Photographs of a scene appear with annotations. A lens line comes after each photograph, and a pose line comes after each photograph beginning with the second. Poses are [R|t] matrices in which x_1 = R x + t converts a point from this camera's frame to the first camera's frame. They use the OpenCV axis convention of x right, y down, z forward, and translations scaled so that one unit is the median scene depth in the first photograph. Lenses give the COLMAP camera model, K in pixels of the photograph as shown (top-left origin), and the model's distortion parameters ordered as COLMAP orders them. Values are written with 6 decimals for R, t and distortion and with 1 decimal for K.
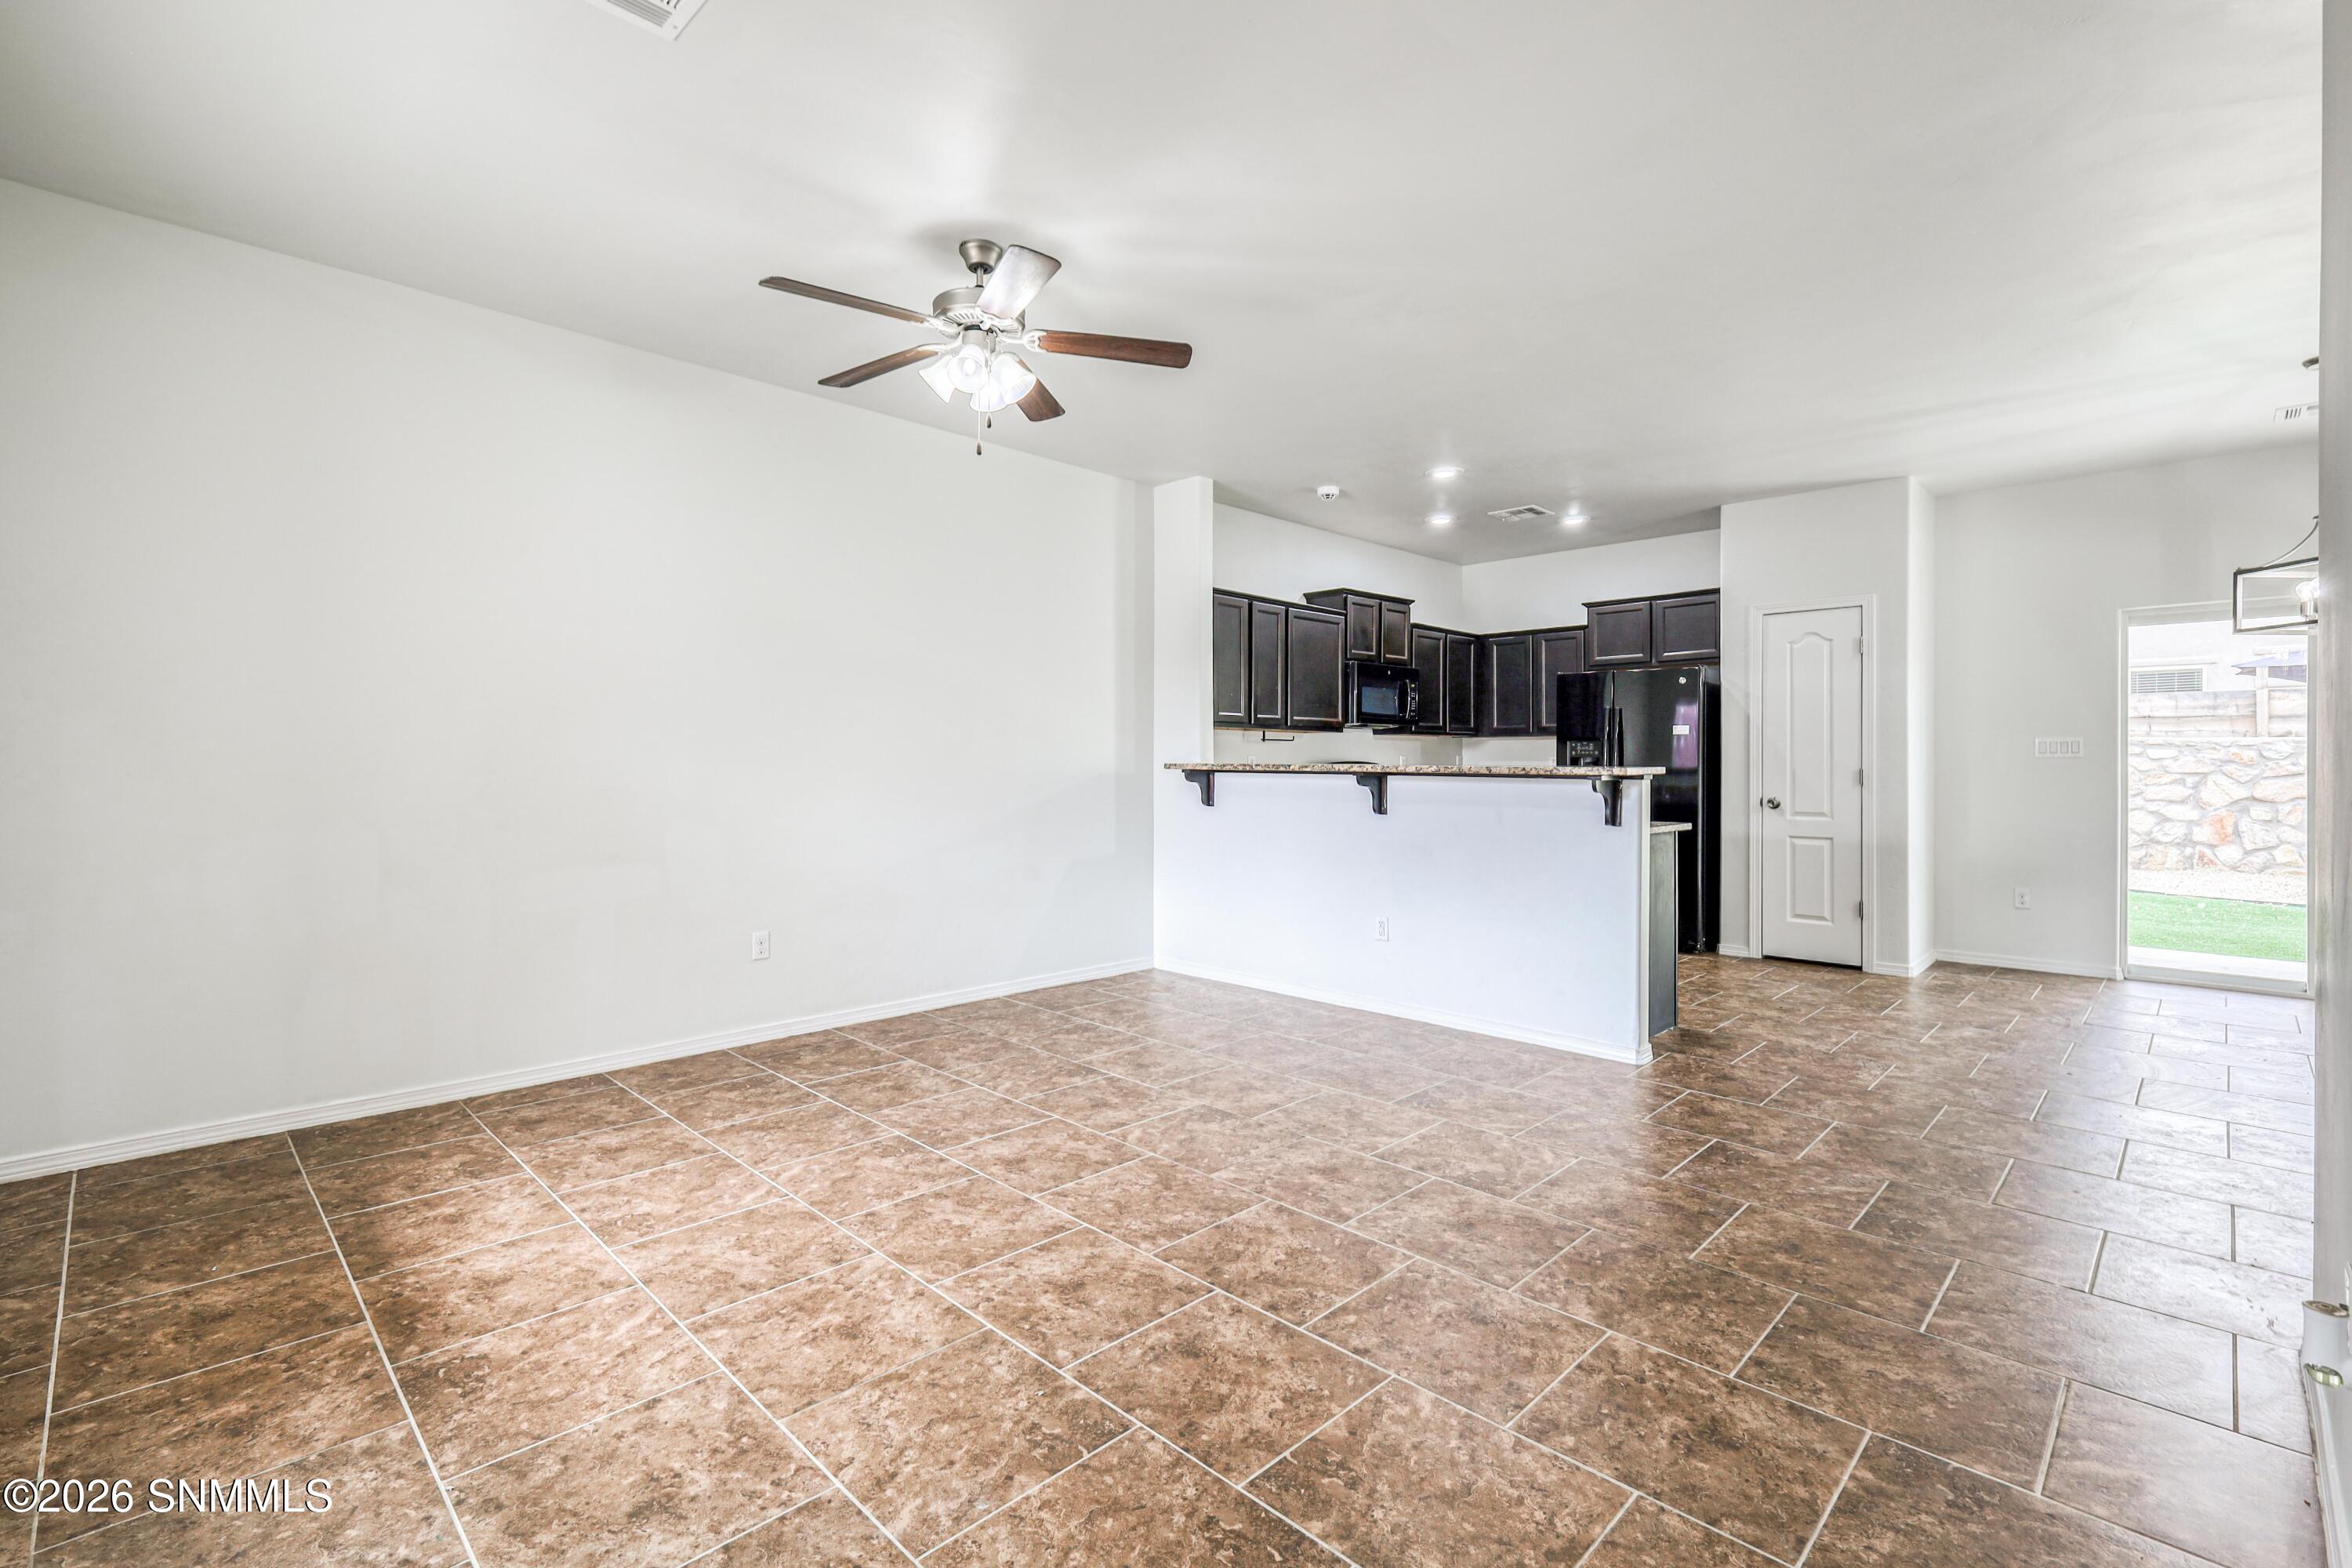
lens RADIAL K [[1046.0, 0, 1185.7], [0, 1046.0, 770.3], [0, 0, 1]] dist [0.002952, -0.000213]
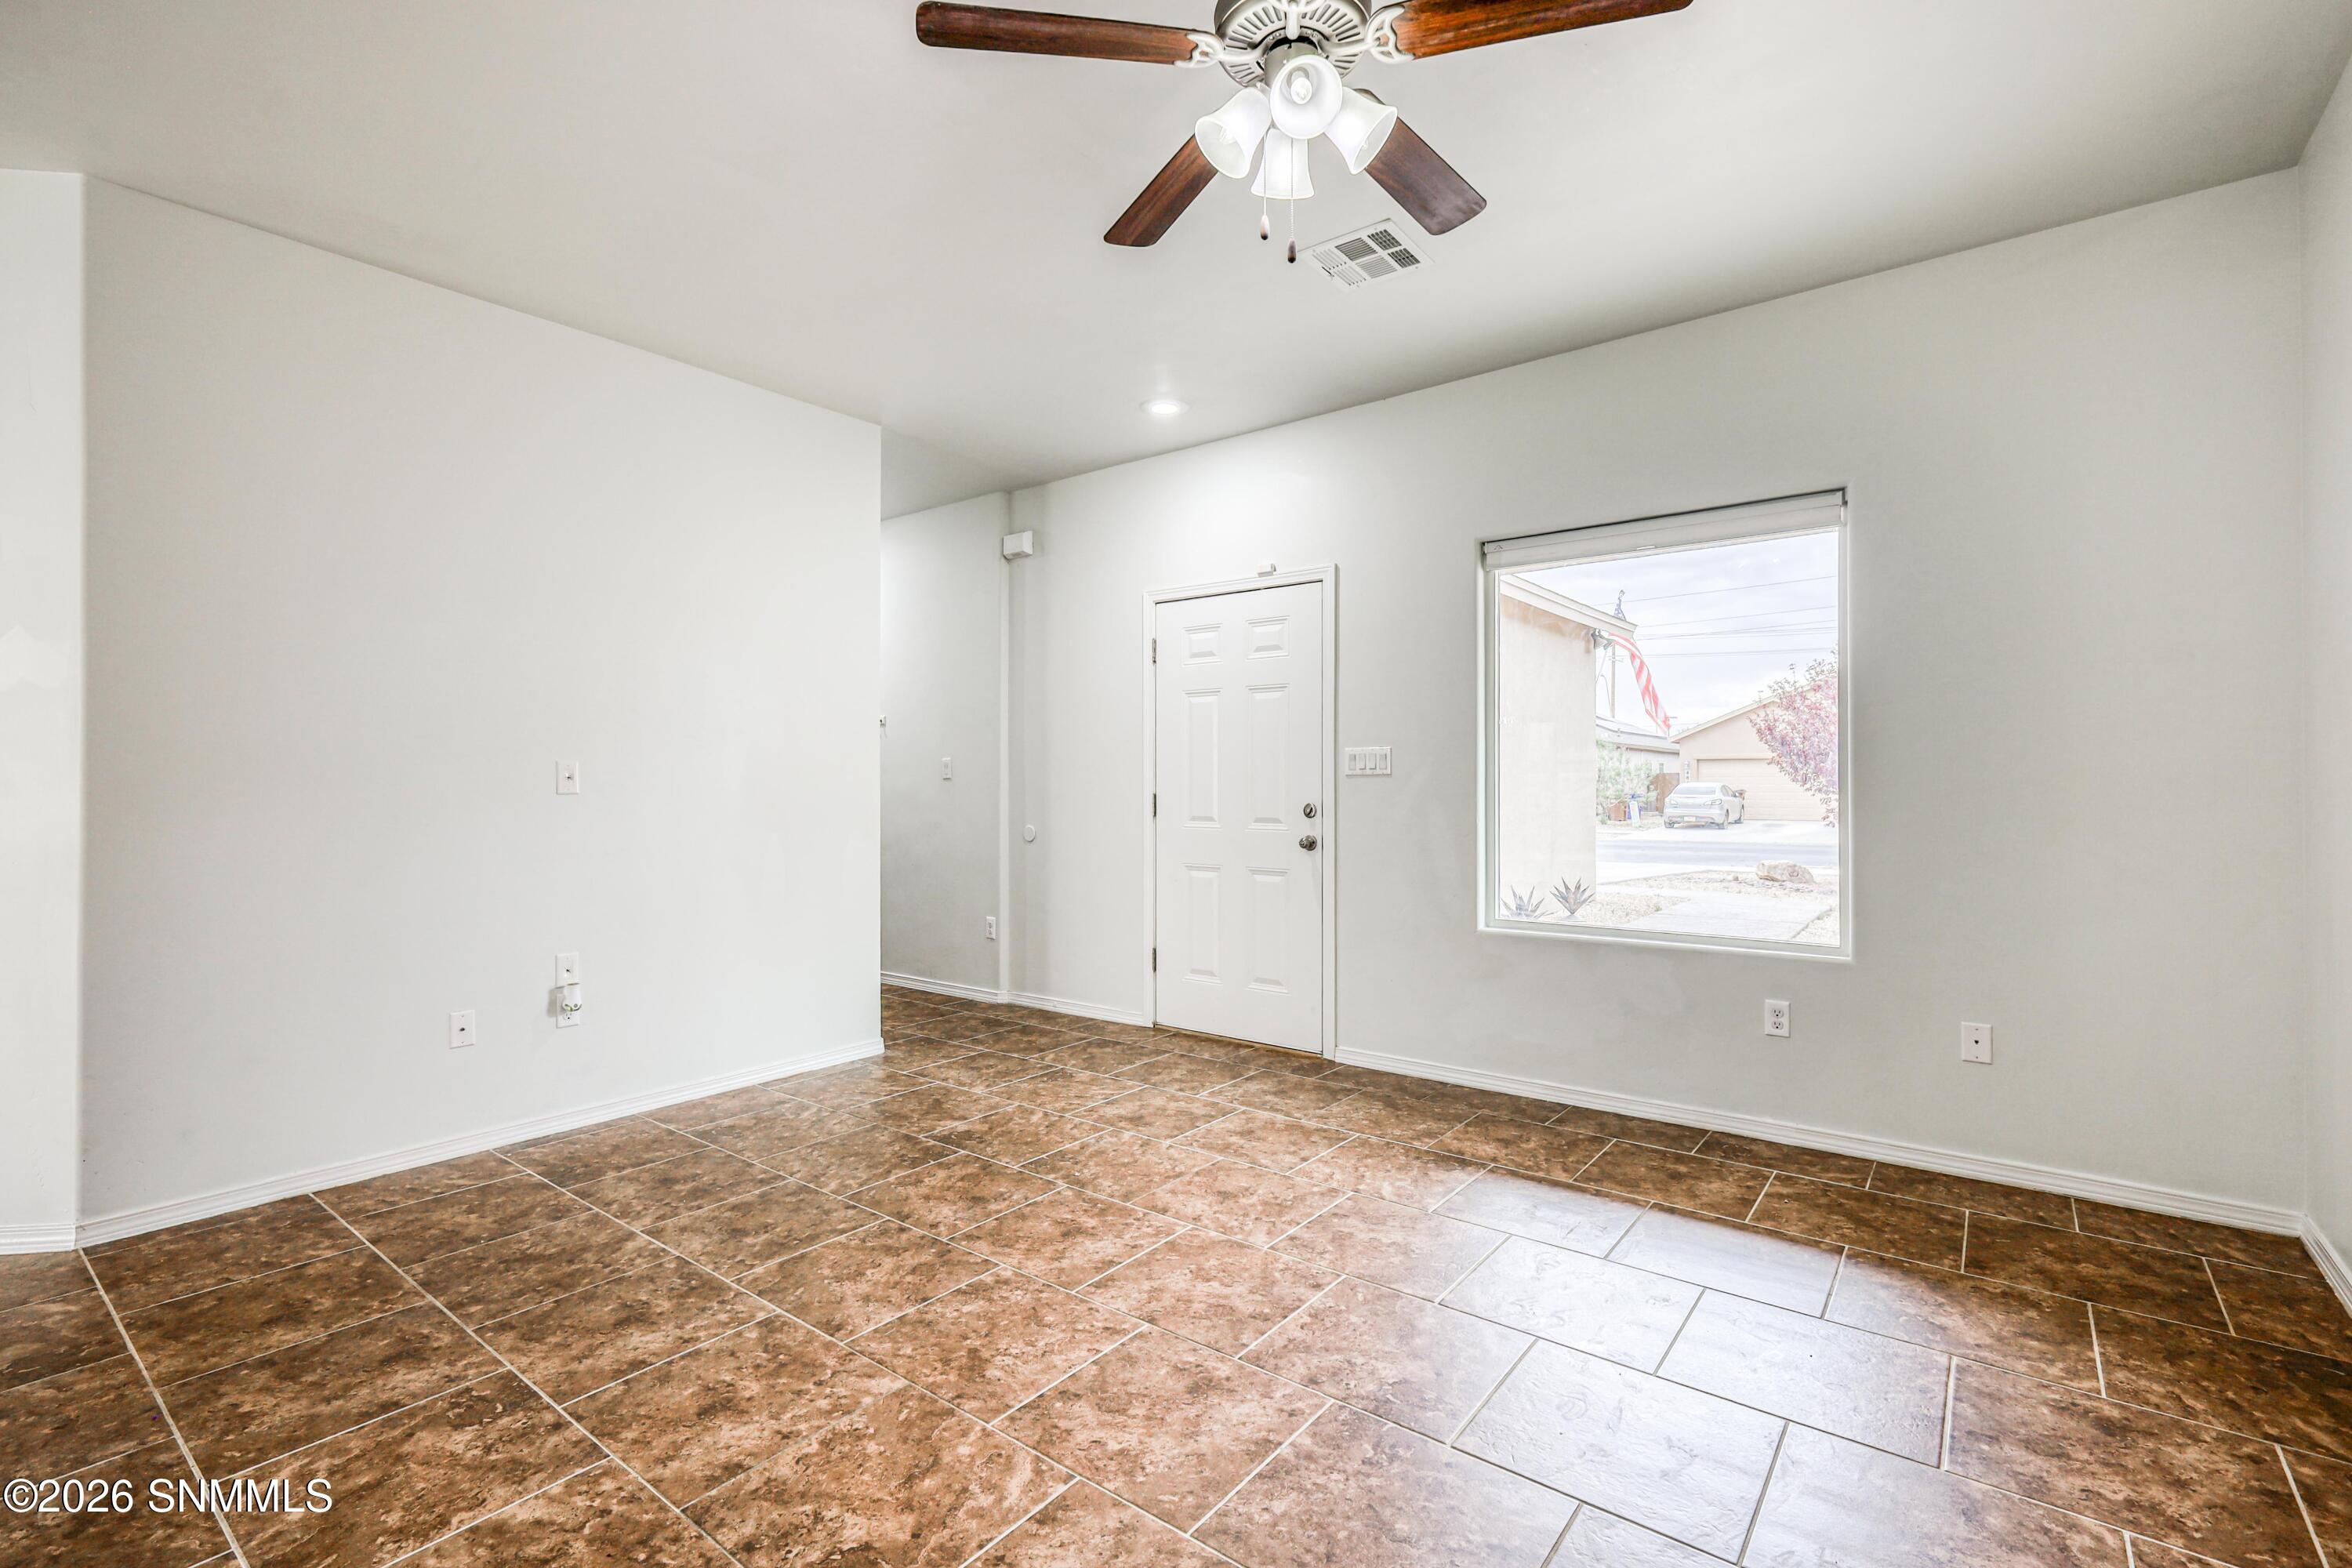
lens RADIAL K [[1046.0, 0, 1164.9], [0, 1046.0, 784.2], [0, 0, 1]] dist [0.002952, -0.000213]
pose [[-0.995647, -0.001581, -0.093194, -0.104017], [-0.002049, 0.999986, 0.004935, -0.009078], [0.093185, 0.005104, -0.995636, 2.200755]]
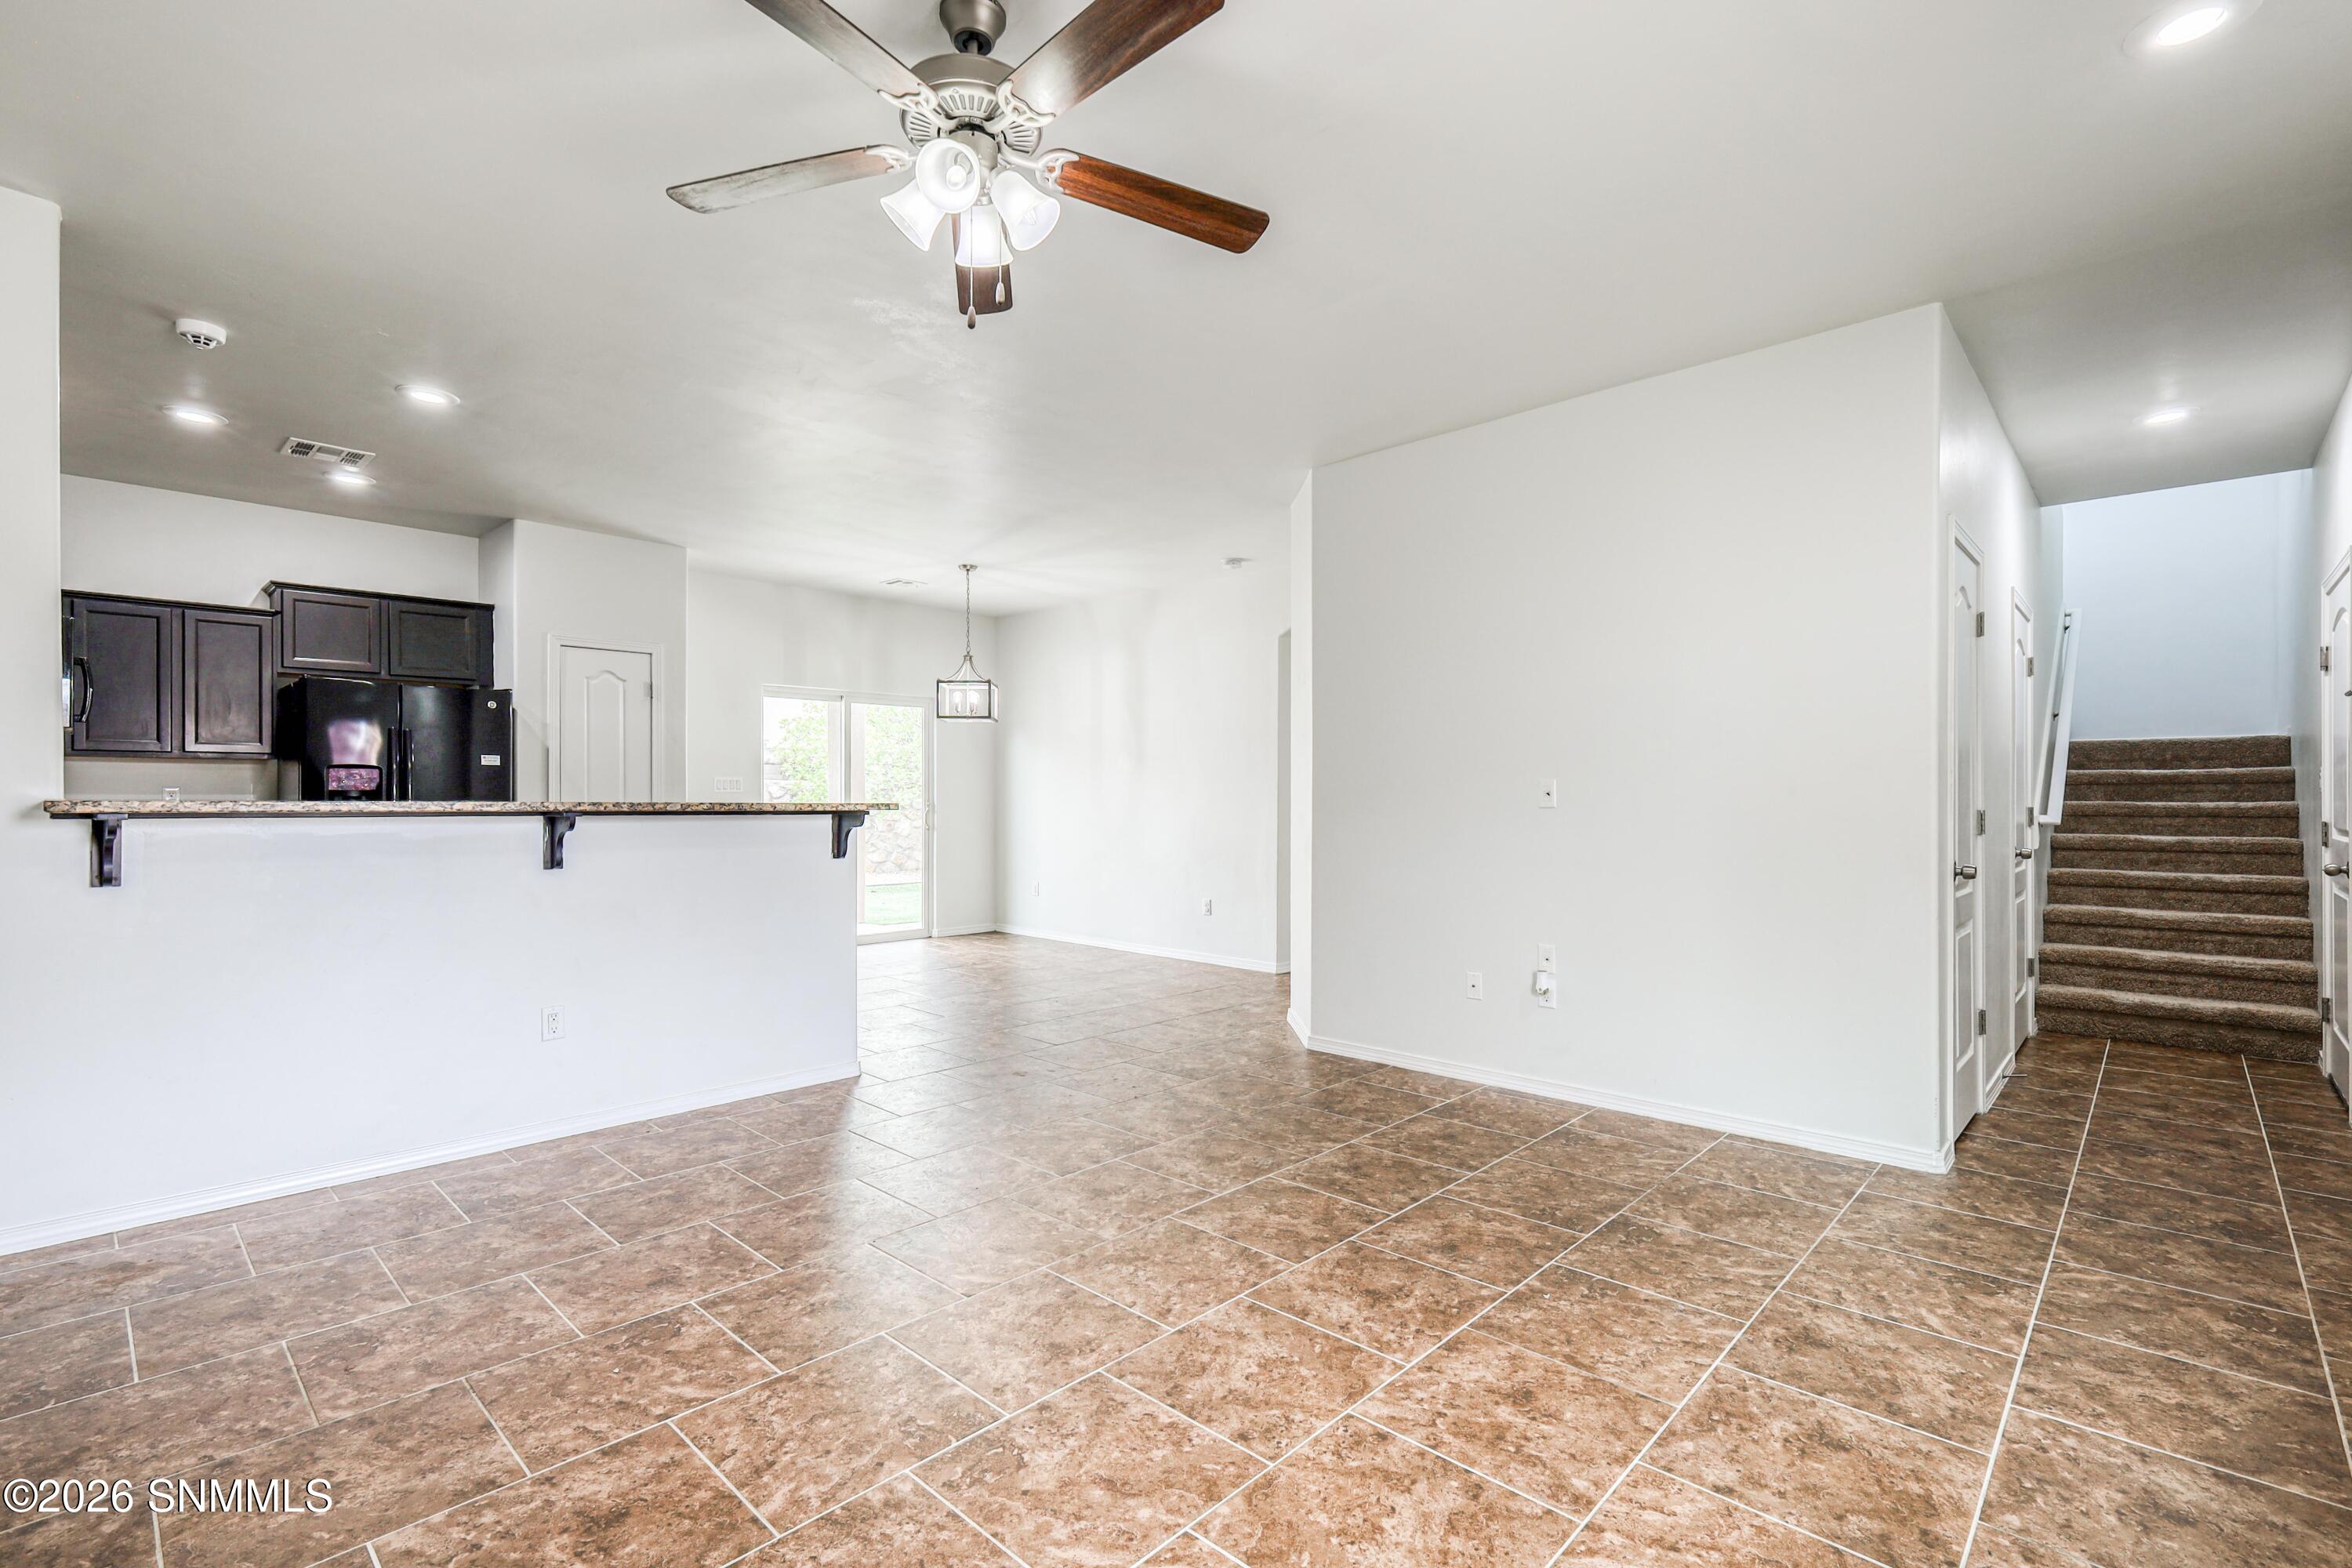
lens RADIAL K [[1046.0, 0, 1167.8], [0, 1046.0, 795.8], [0, 0, 1]] dist [0.002952, -0.000213]
pose [[-0.007919, 0.000707, 0.999968, -1.186707], [0.006342, 0.999980, -0.000657, -0.011706], [-0.999949, 0.006337, -0.007923, 1.237190]]
